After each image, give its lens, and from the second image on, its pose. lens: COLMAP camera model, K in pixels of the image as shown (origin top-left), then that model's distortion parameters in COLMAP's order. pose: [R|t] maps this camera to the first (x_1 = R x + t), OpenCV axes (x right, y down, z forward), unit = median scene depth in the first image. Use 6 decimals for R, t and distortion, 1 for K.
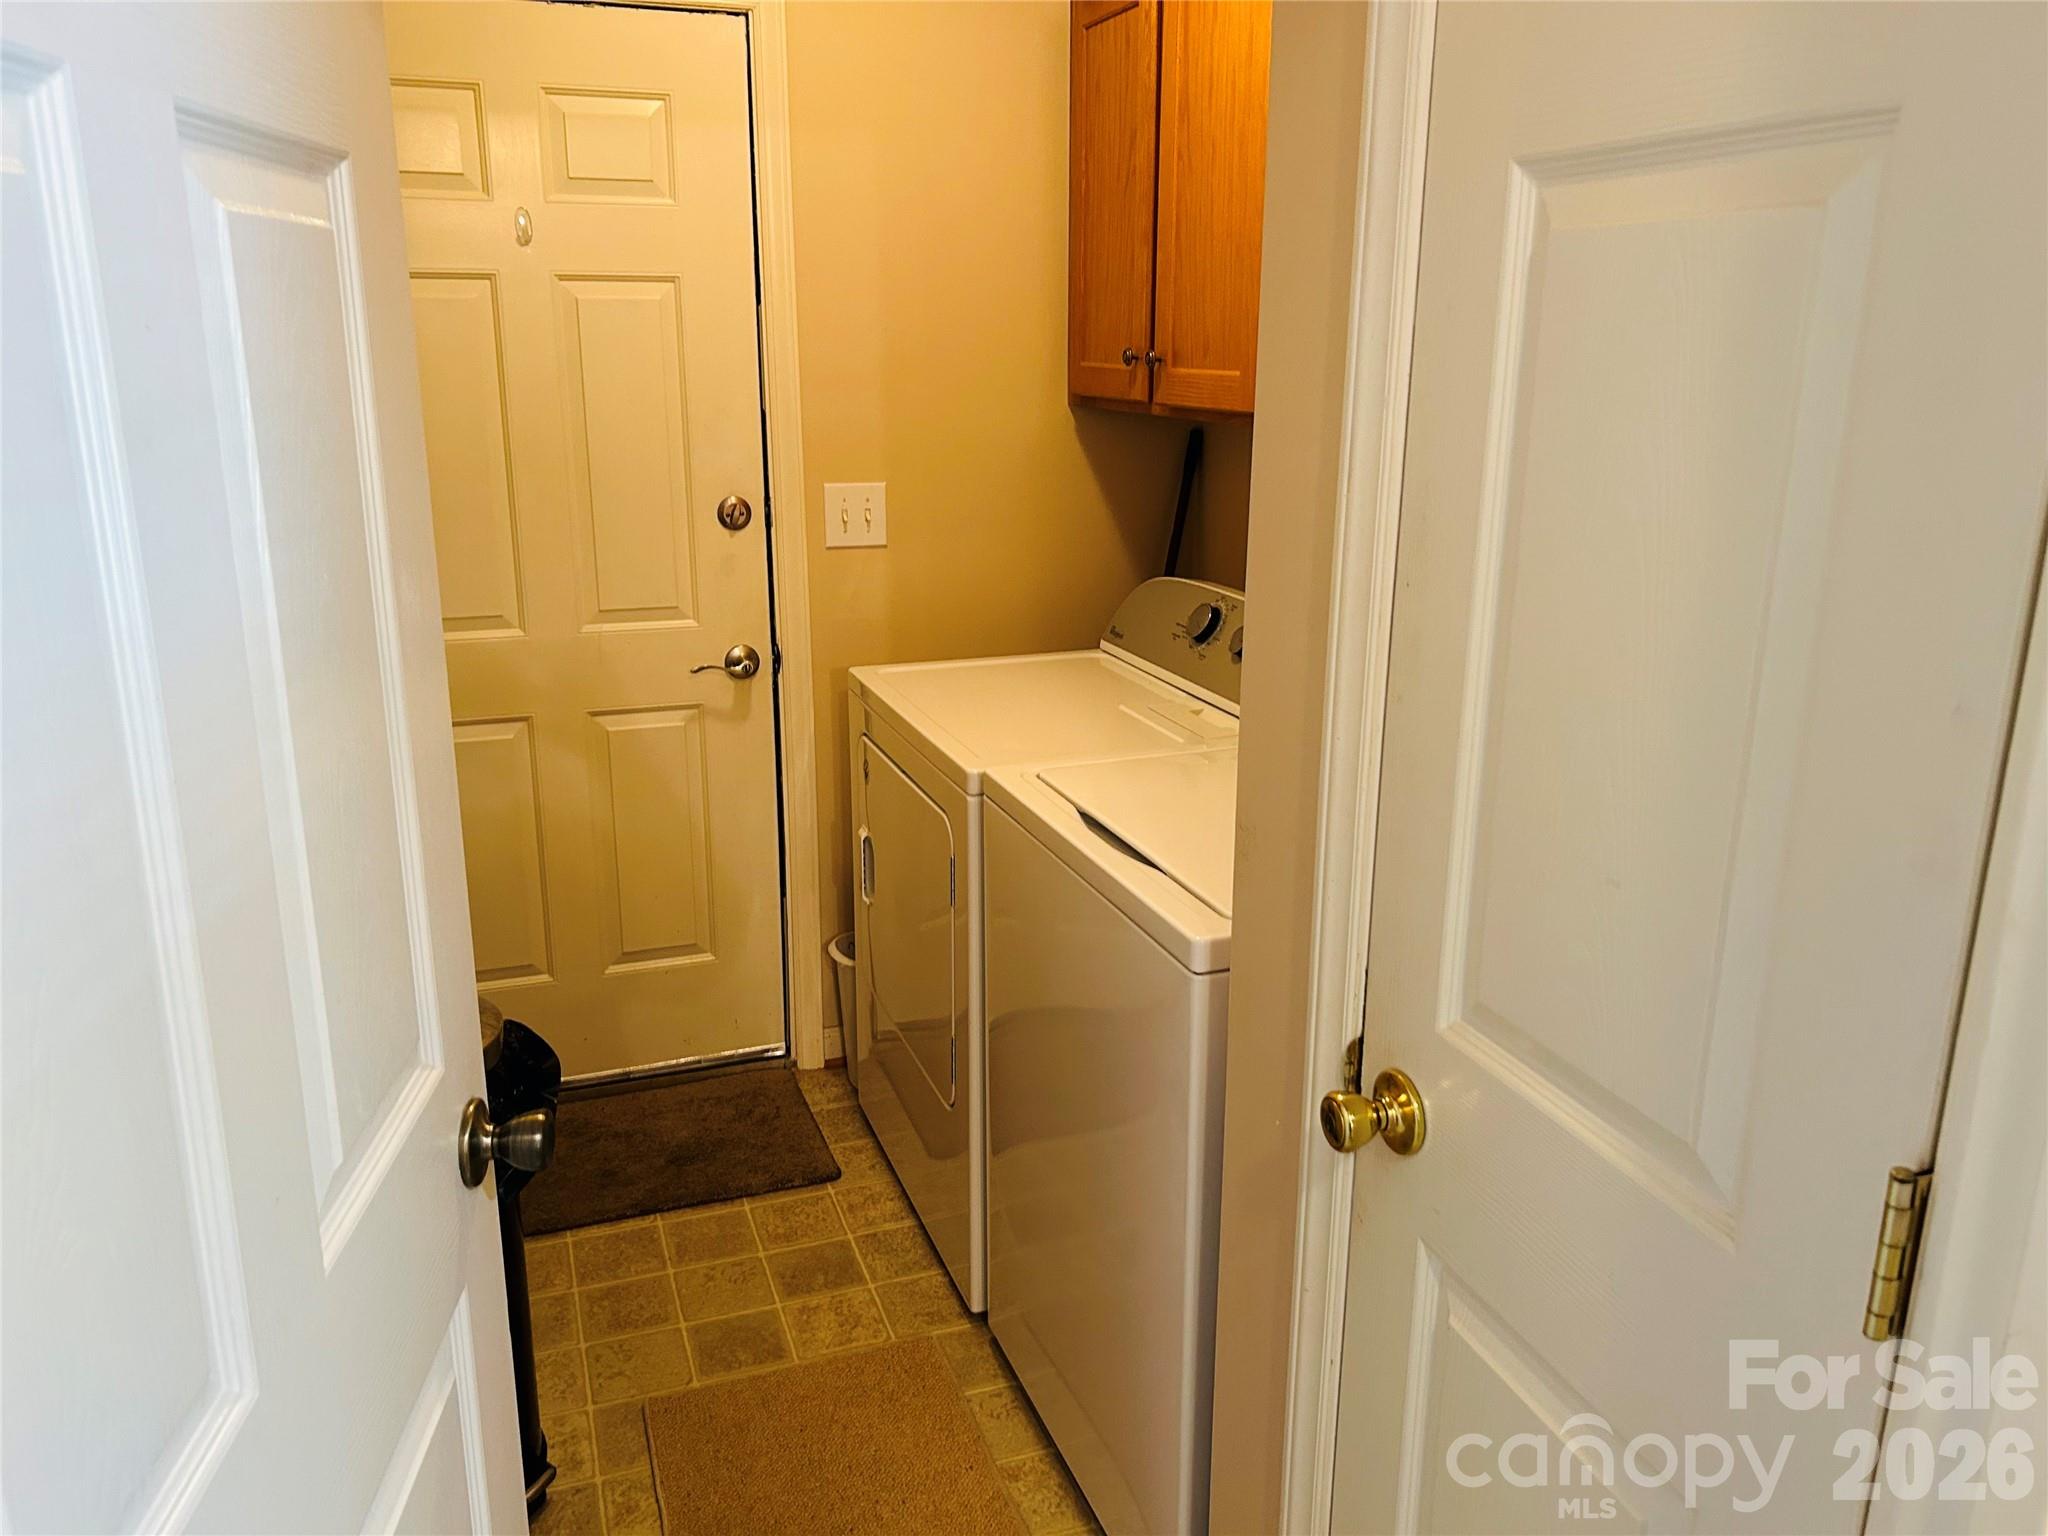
lens RADIAL K [[1543.5, 0, 1019.4], [0, 1543.5, 752.7], [0, 0, 1]] dist [0.058197, -0.067126]
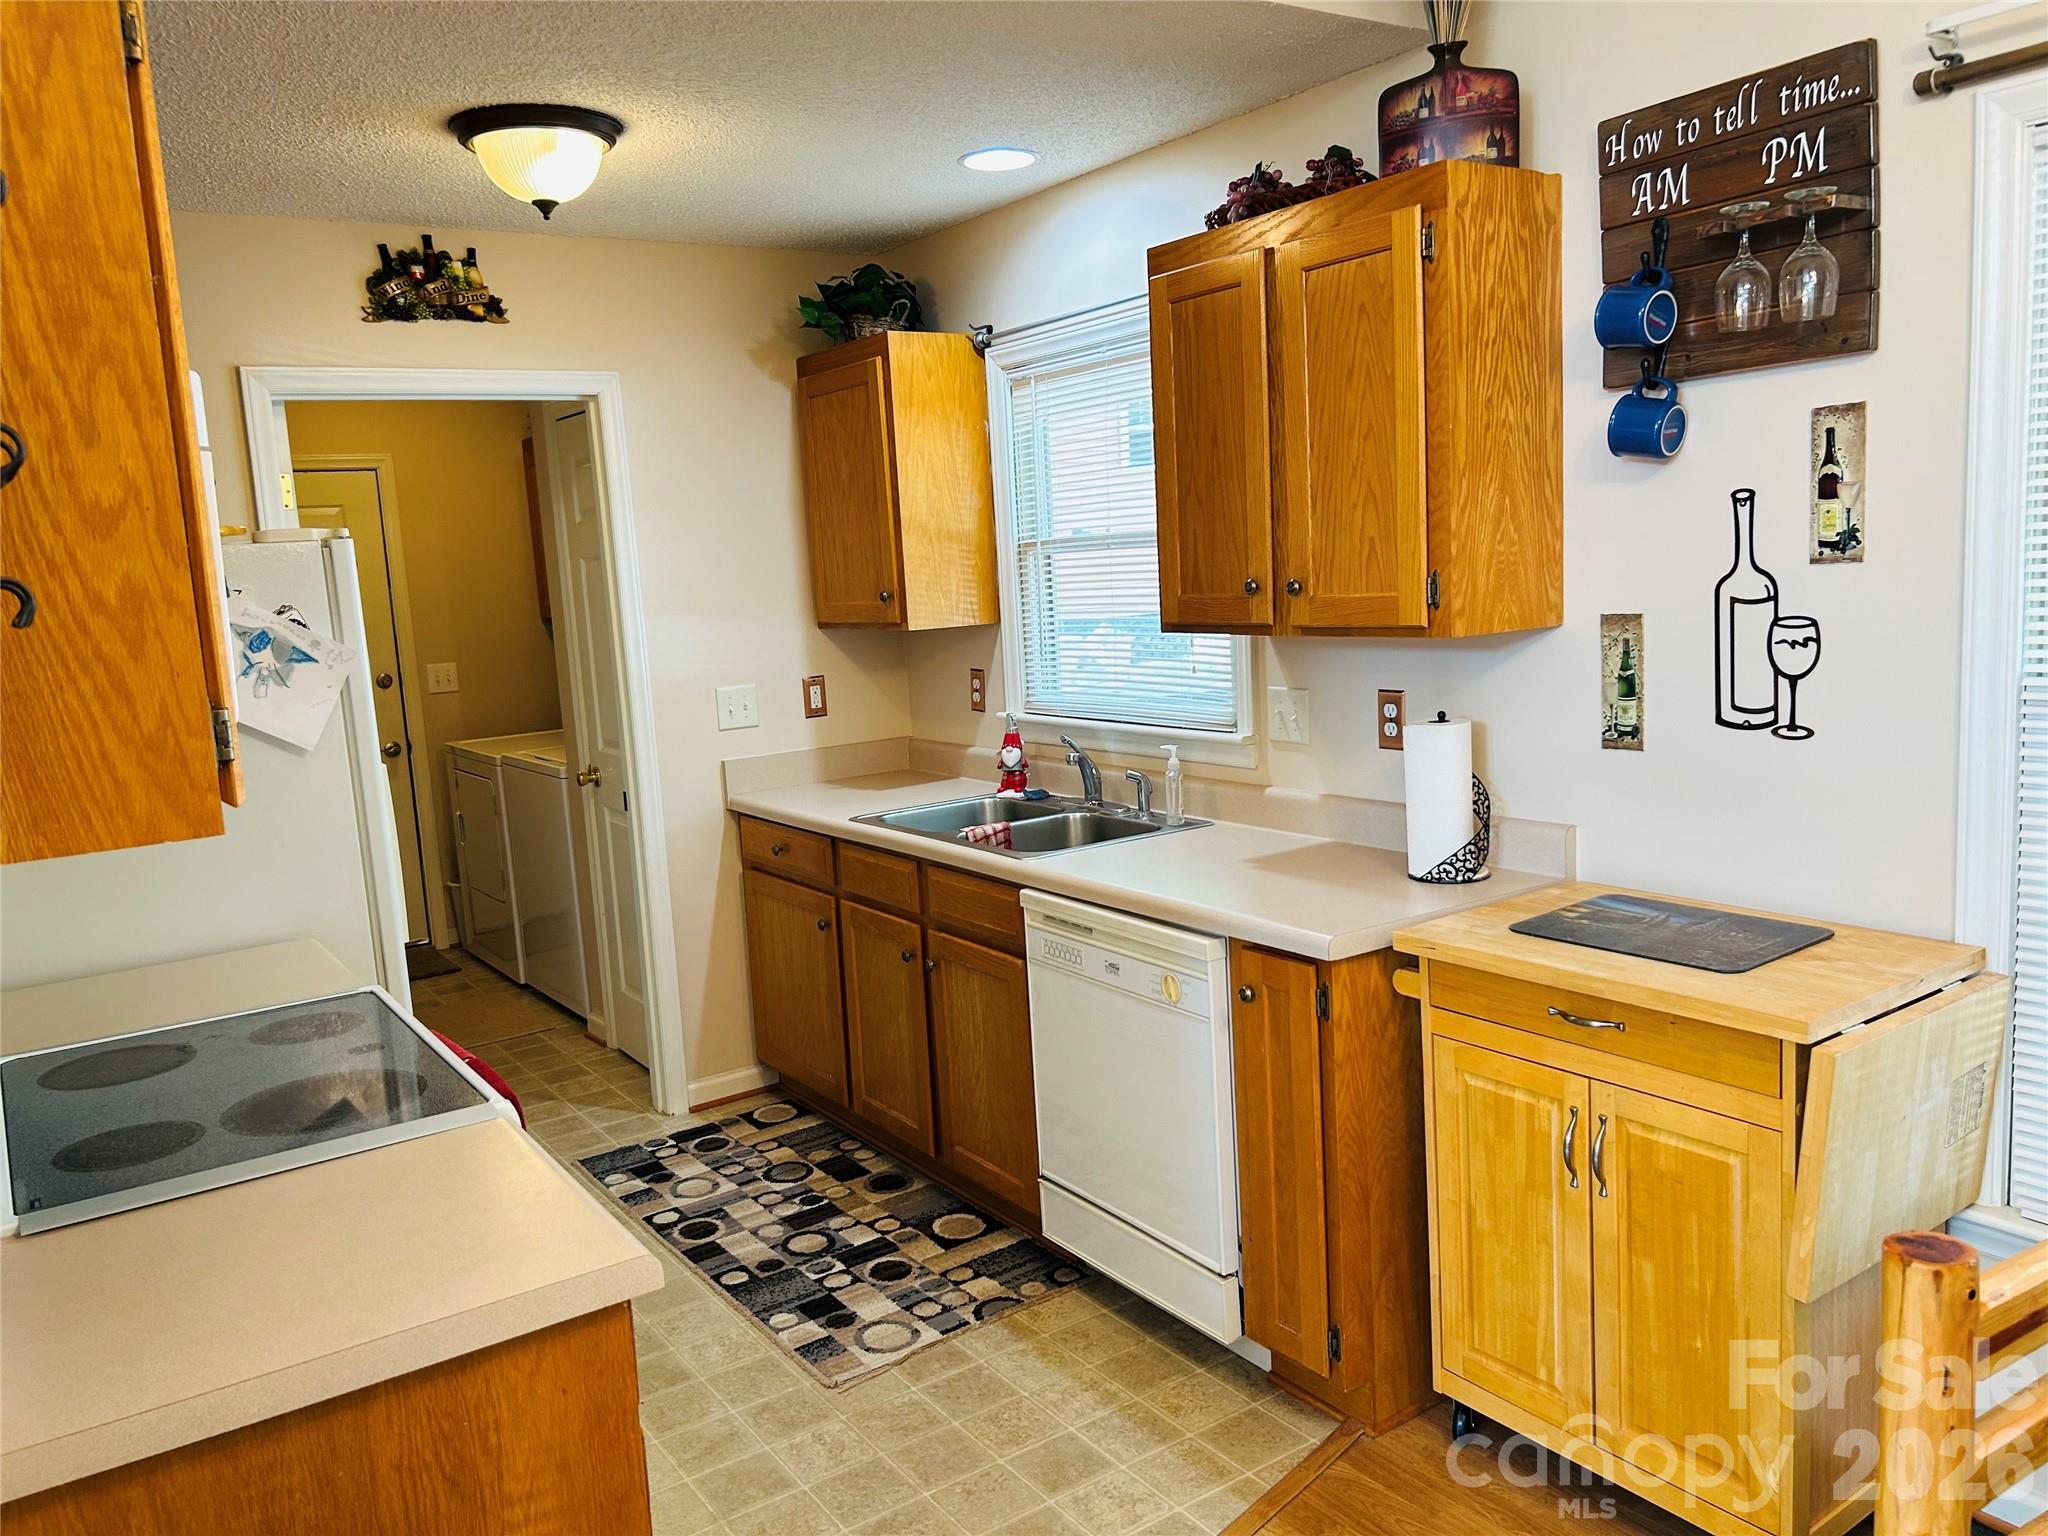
lens RADIAL K [[1543.5, 0, 1028.8], [0, 1543.5, 771.2], [0, 0, 1]] dist [0.058197, -0.067126]
pose [[0.963528, -0.095447, 0.250007, 0.133746], [0.126957, 0.985442, -0.113073, 0.338017], [-0.235576, 0.140689, 0.961619, -1.320538]]
